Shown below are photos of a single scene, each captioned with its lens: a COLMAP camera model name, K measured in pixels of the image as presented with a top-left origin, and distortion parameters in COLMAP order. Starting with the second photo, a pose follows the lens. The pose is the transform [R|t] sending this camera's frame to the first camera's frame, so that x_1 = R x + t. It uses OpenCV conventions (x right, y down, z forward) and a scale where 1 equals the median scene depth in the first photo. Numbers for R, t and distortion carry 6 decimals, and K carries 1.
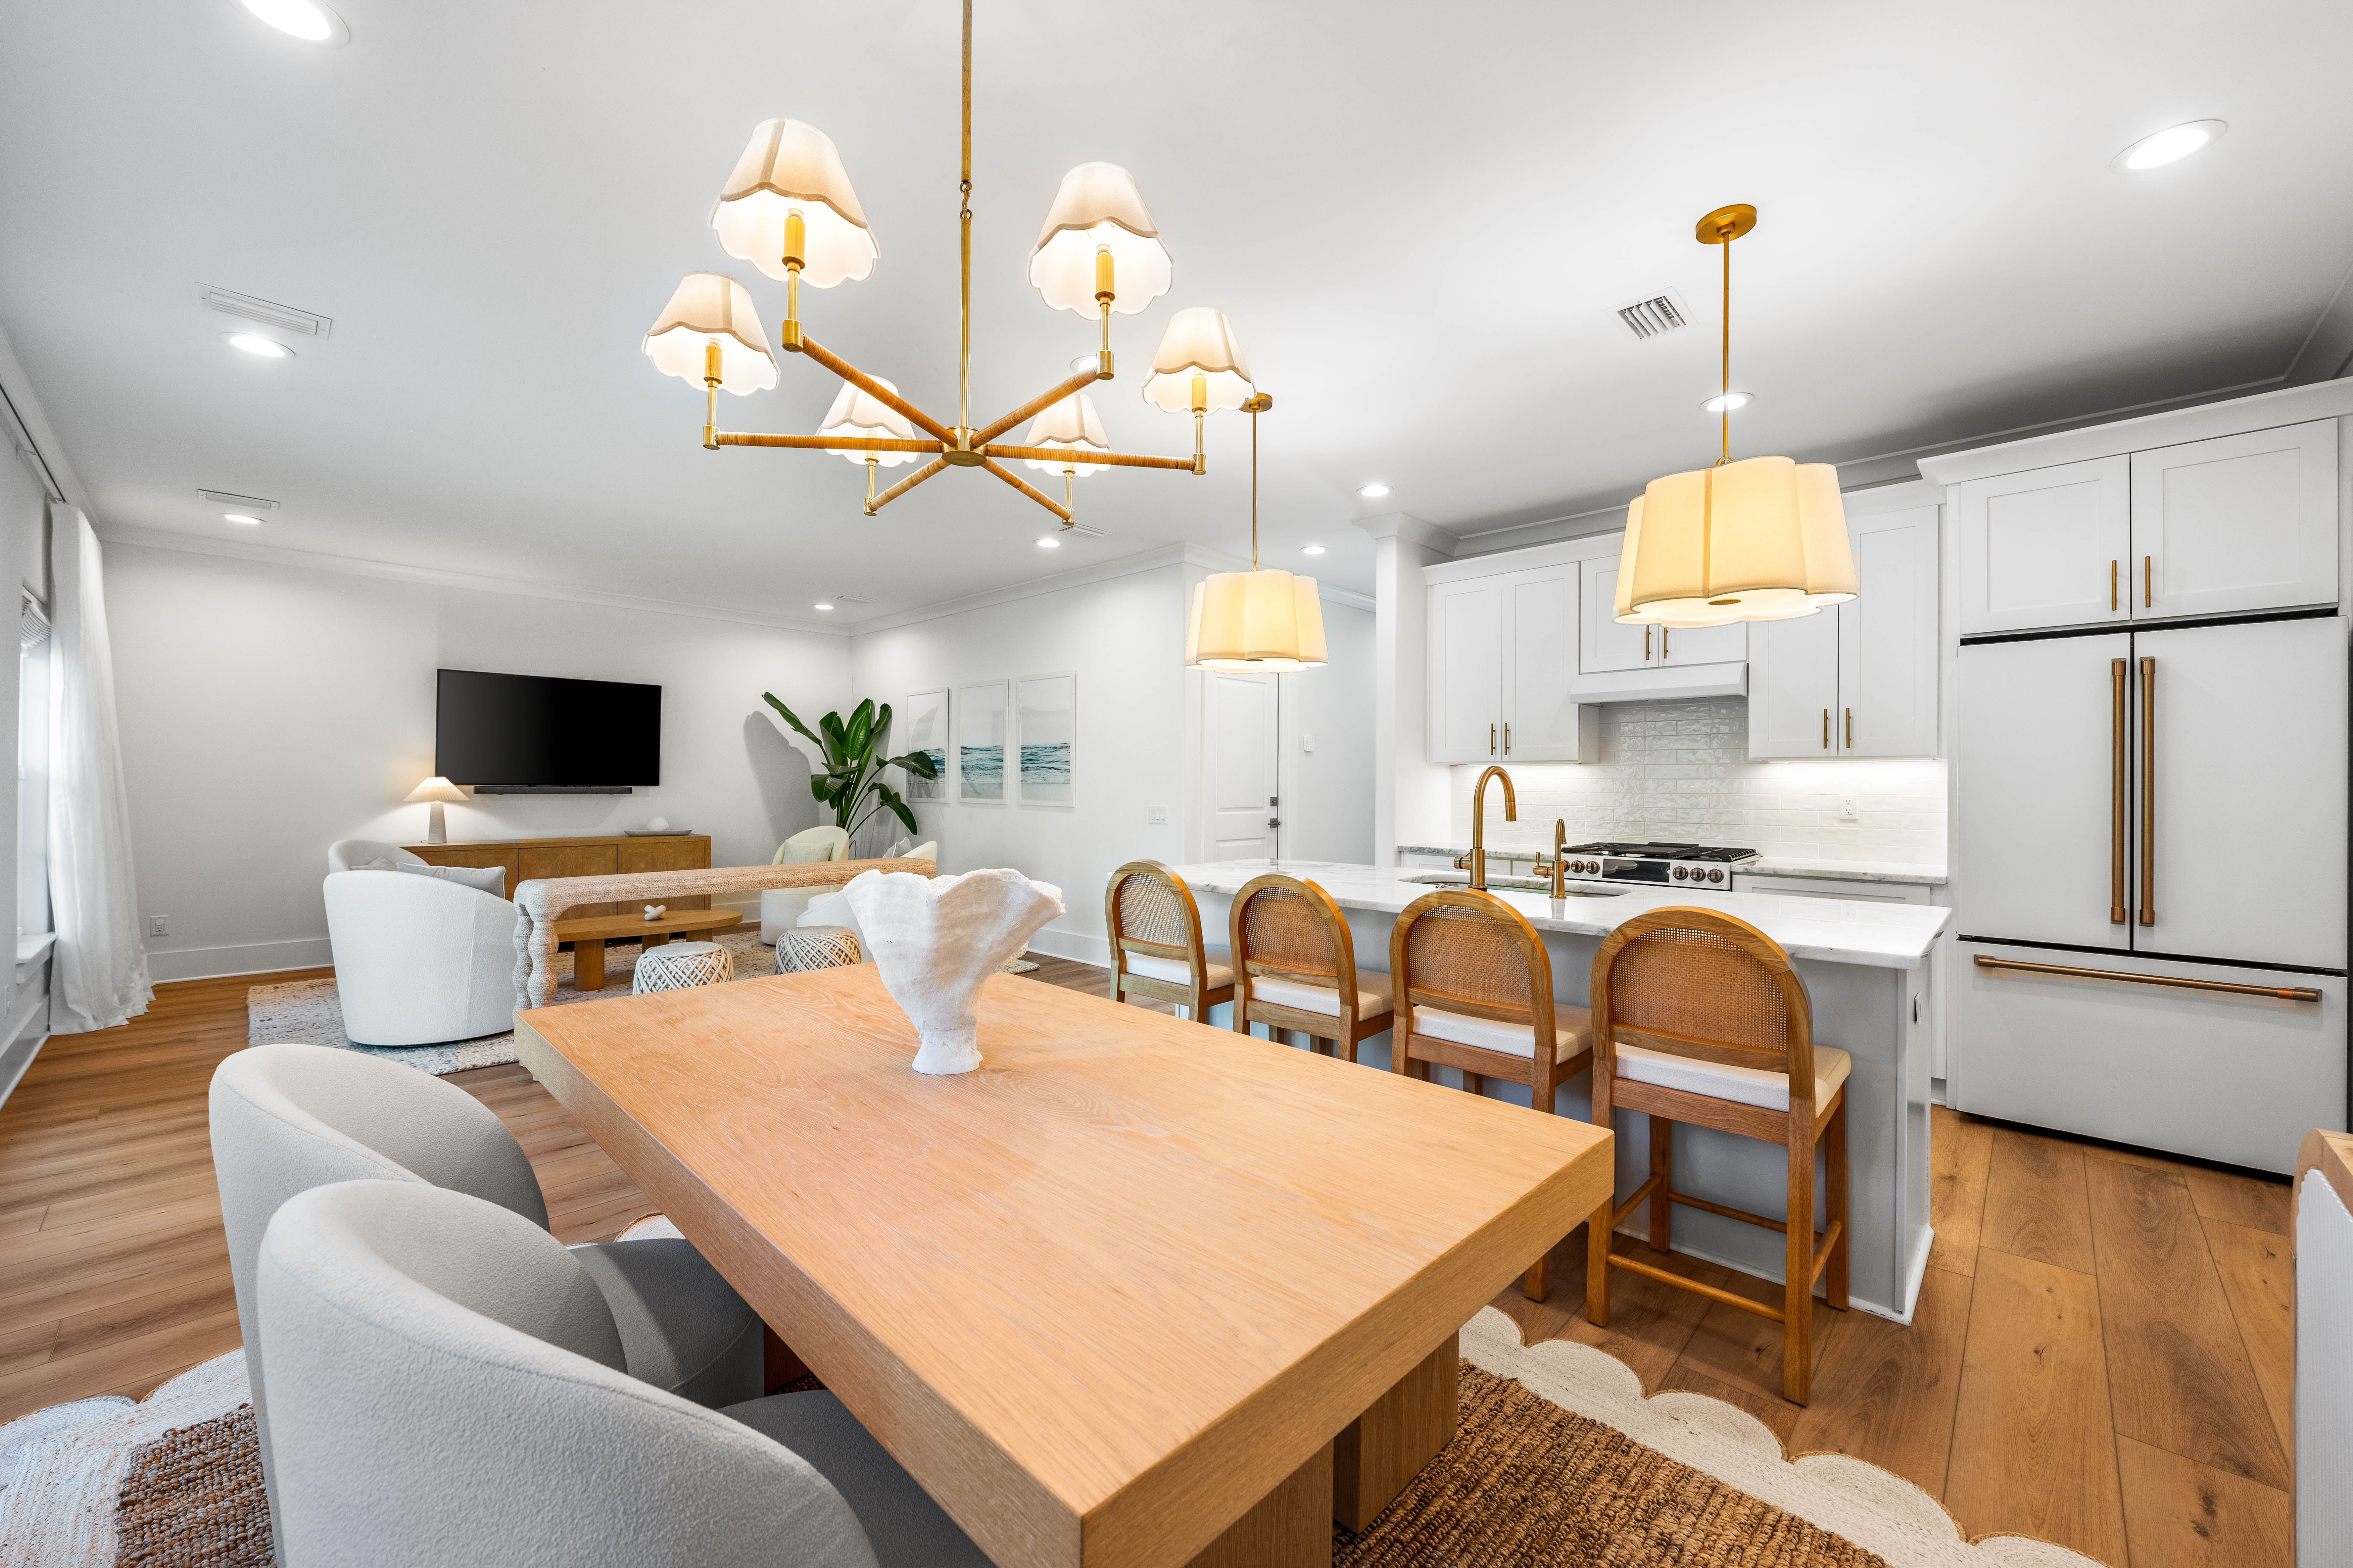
lens RADIAL K [[907.2, 0, 1177.9], [0, 907.2, 780.7], [0, 0, 1]] dist [-0.004615, 0.000797]
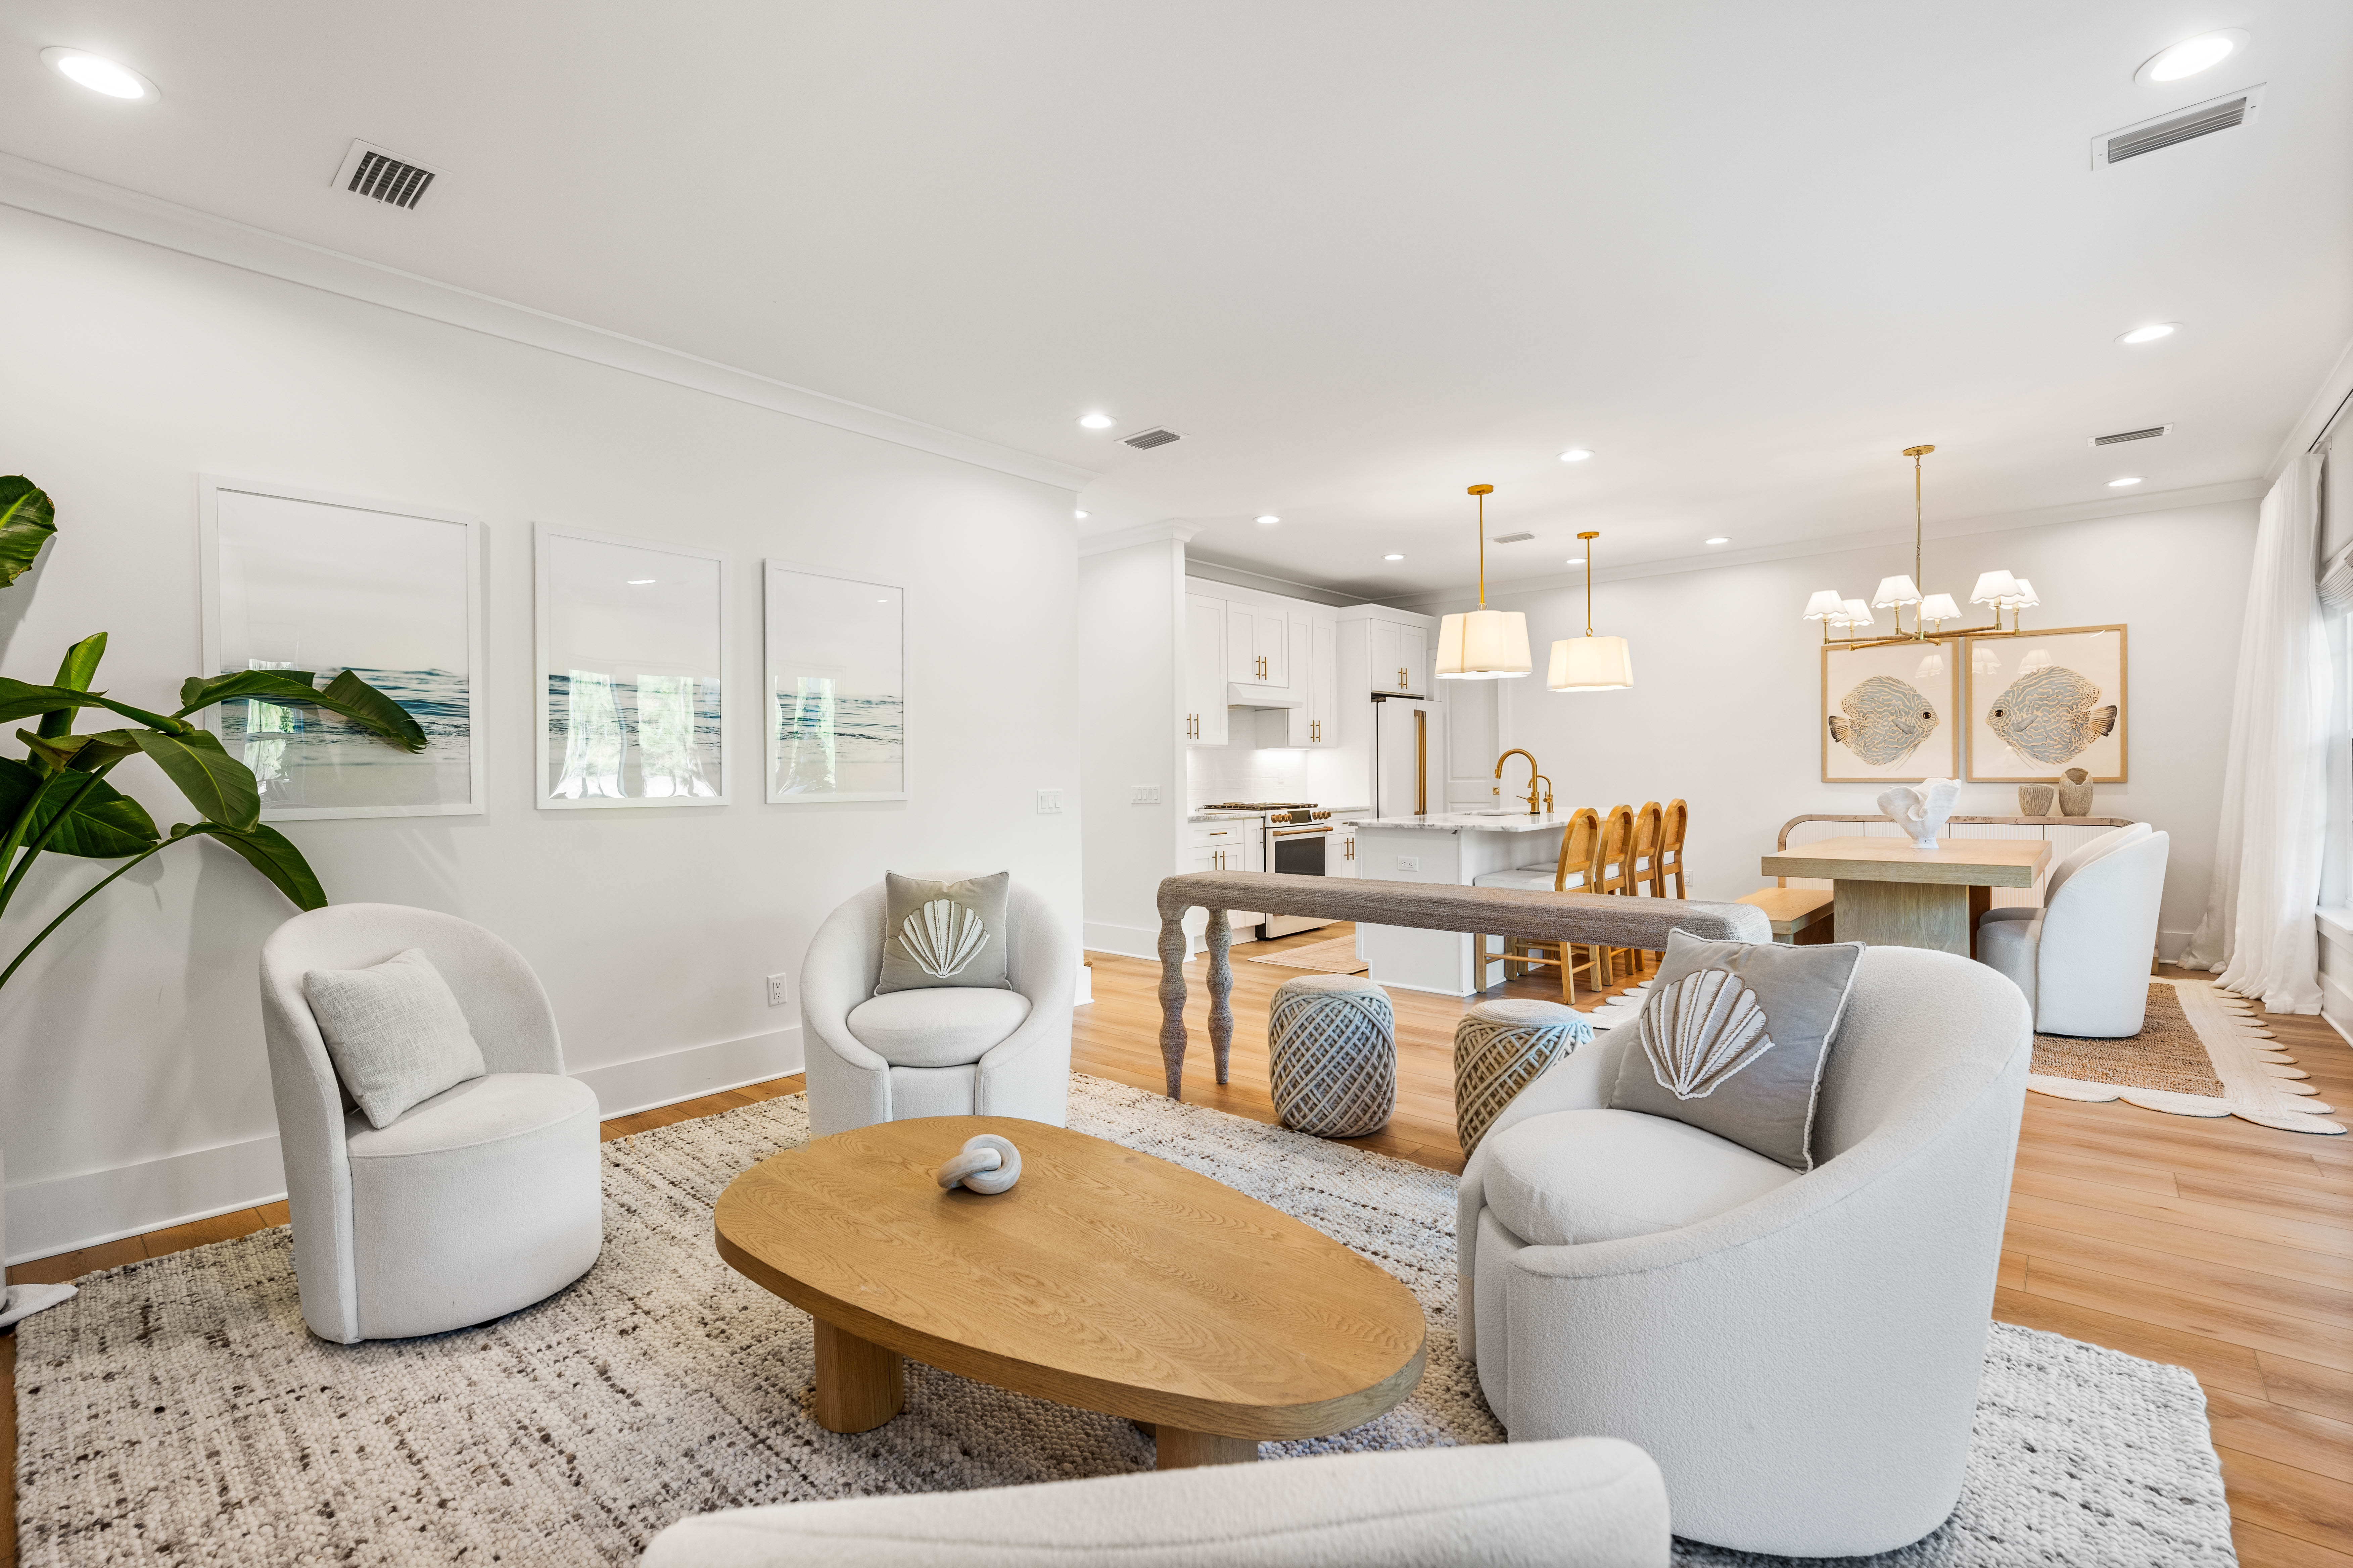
lens RADIAL K [[1041.1, 0, 1176.5], [0, 1041.1, 784.0], [0, 0, 1]] dist [0.003259, 0.000170]
pose [[-0.039826, -0.016092, 0.999077, -1.621919], [0.007130, 0.999840, 0.016388, 0.014872], [-0.999181, 0.007776, -0.039705, 1.634320]]
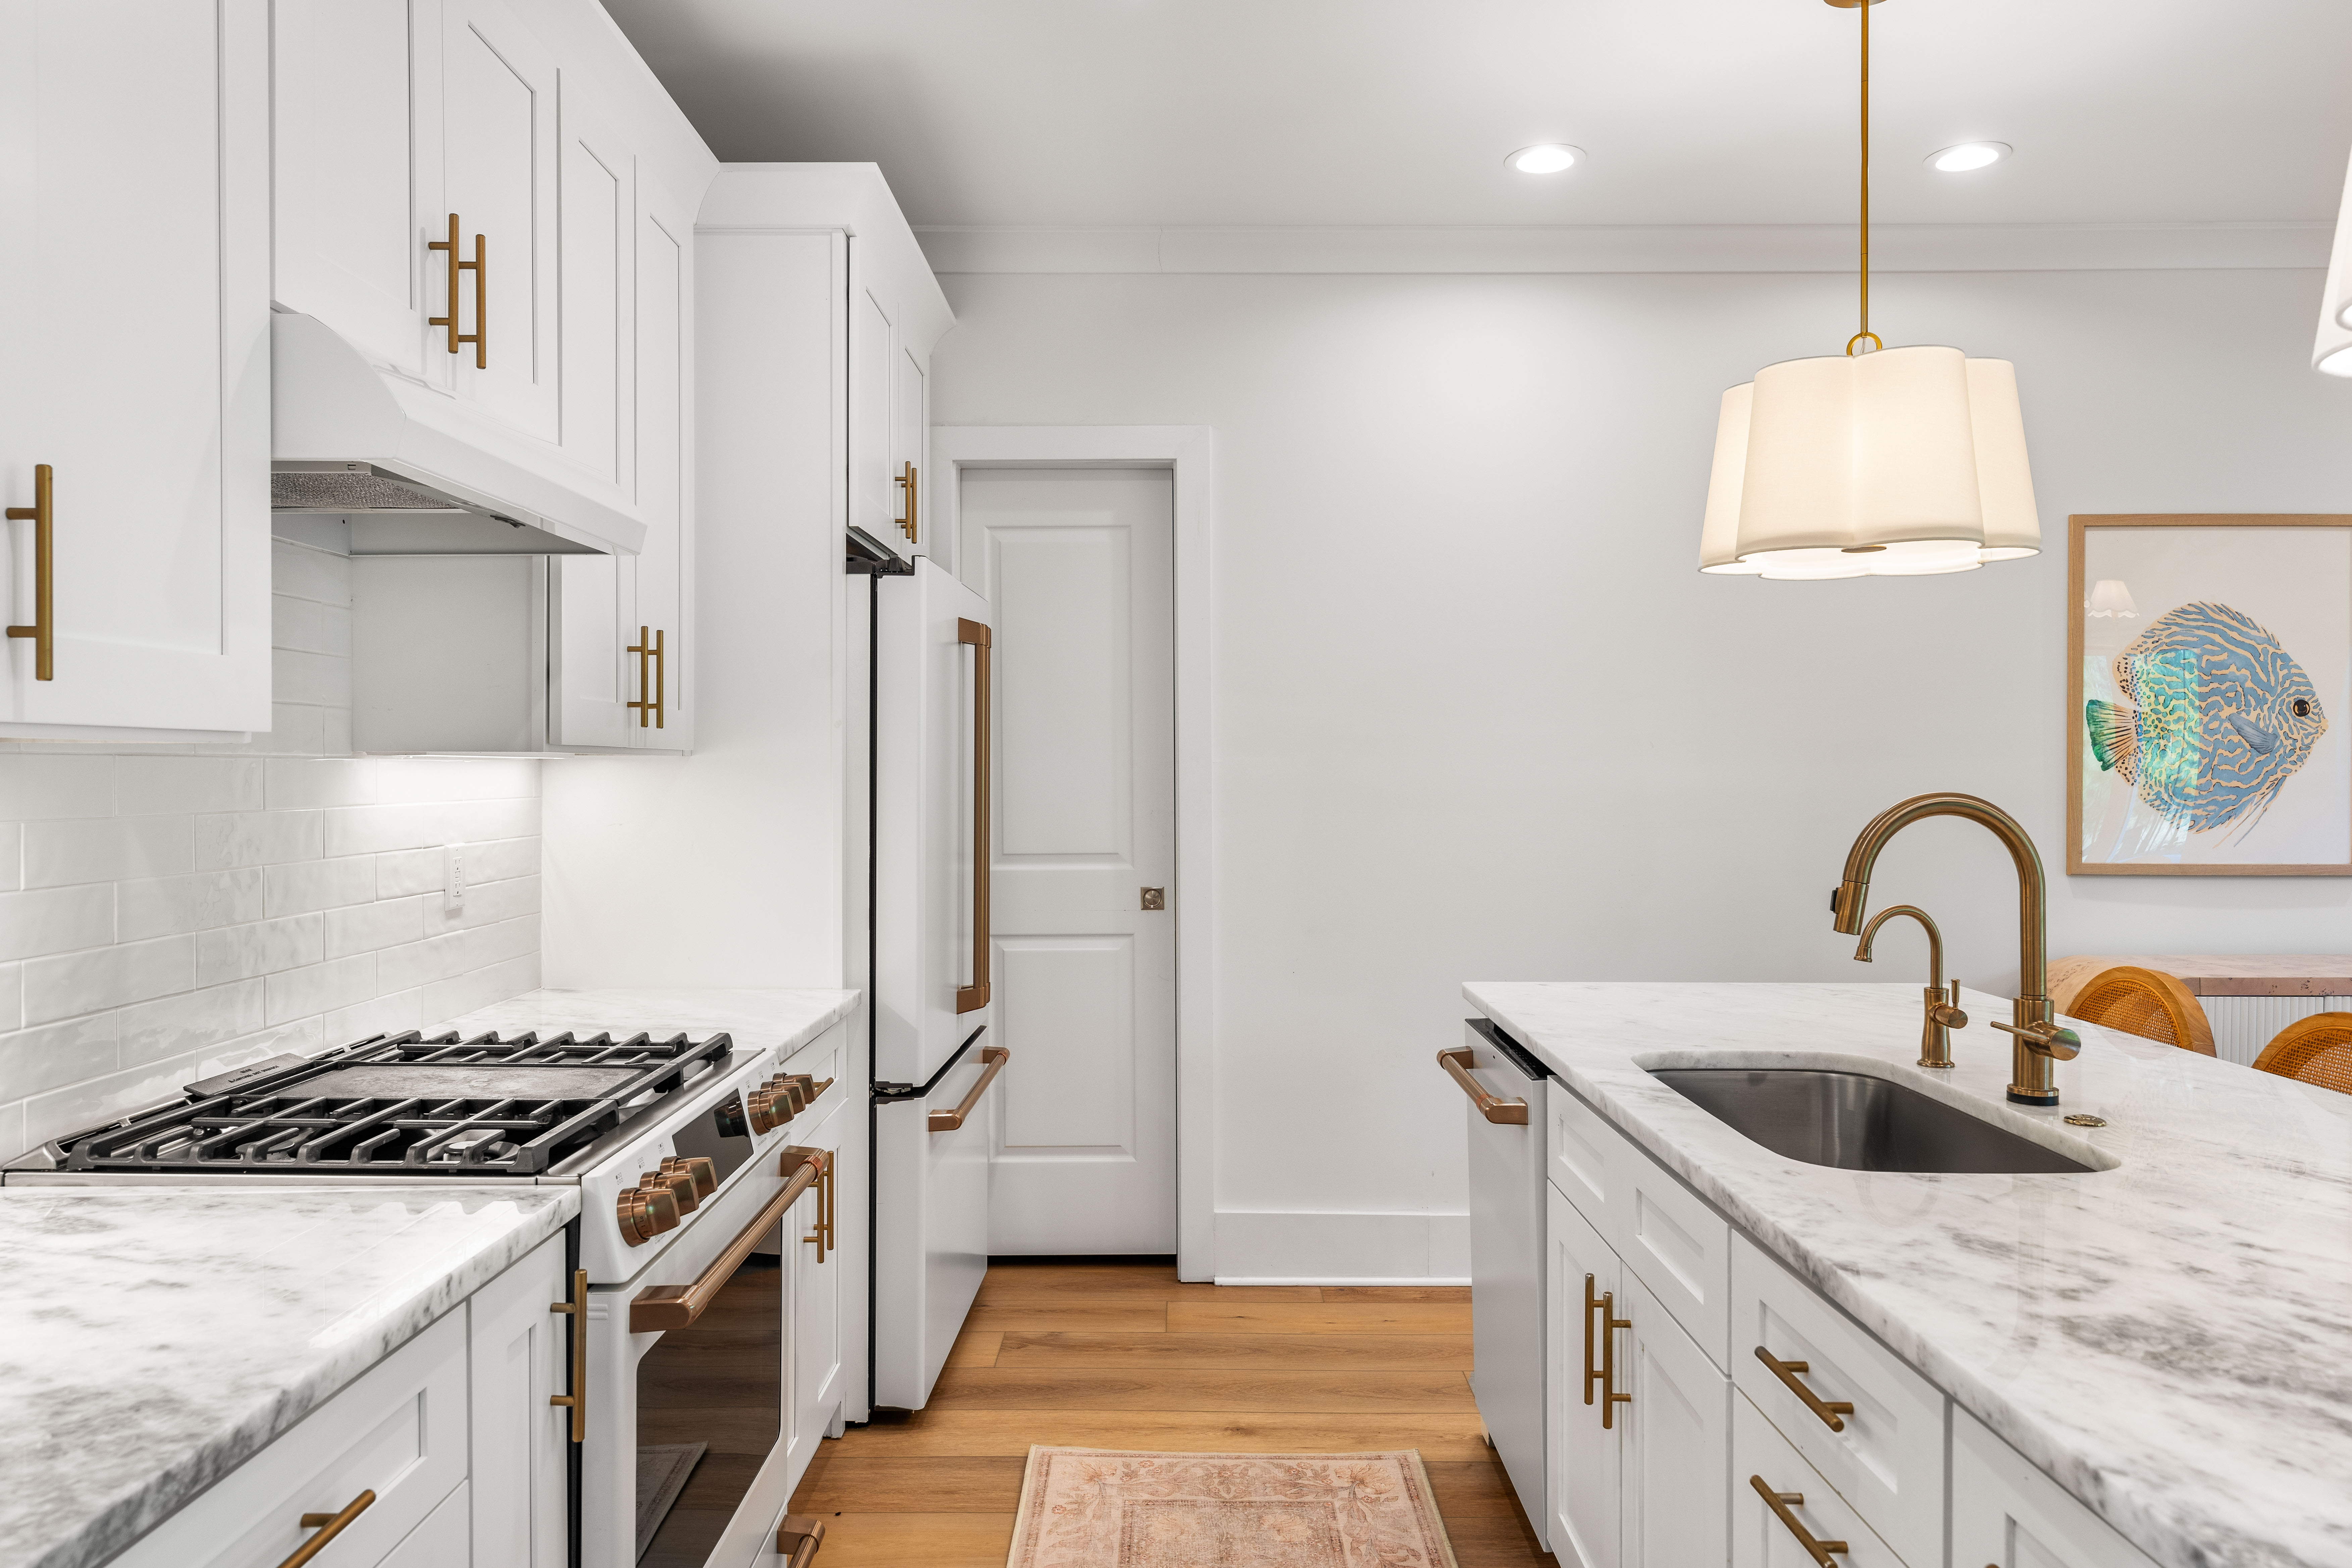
lens RADIAL K [[1581.8, 0, 1174.6], [0, 1581.8, 777.3], [0, 0, 1]] dist [0.005637, -0.000781]
pose [[-0.683245, -0.008163, 0.730143, 0.066600], [-0.006604, 0.999966, 0.004999, -0.022008], [-0.730159, -0.001406, -0.683276, 1.567120]]
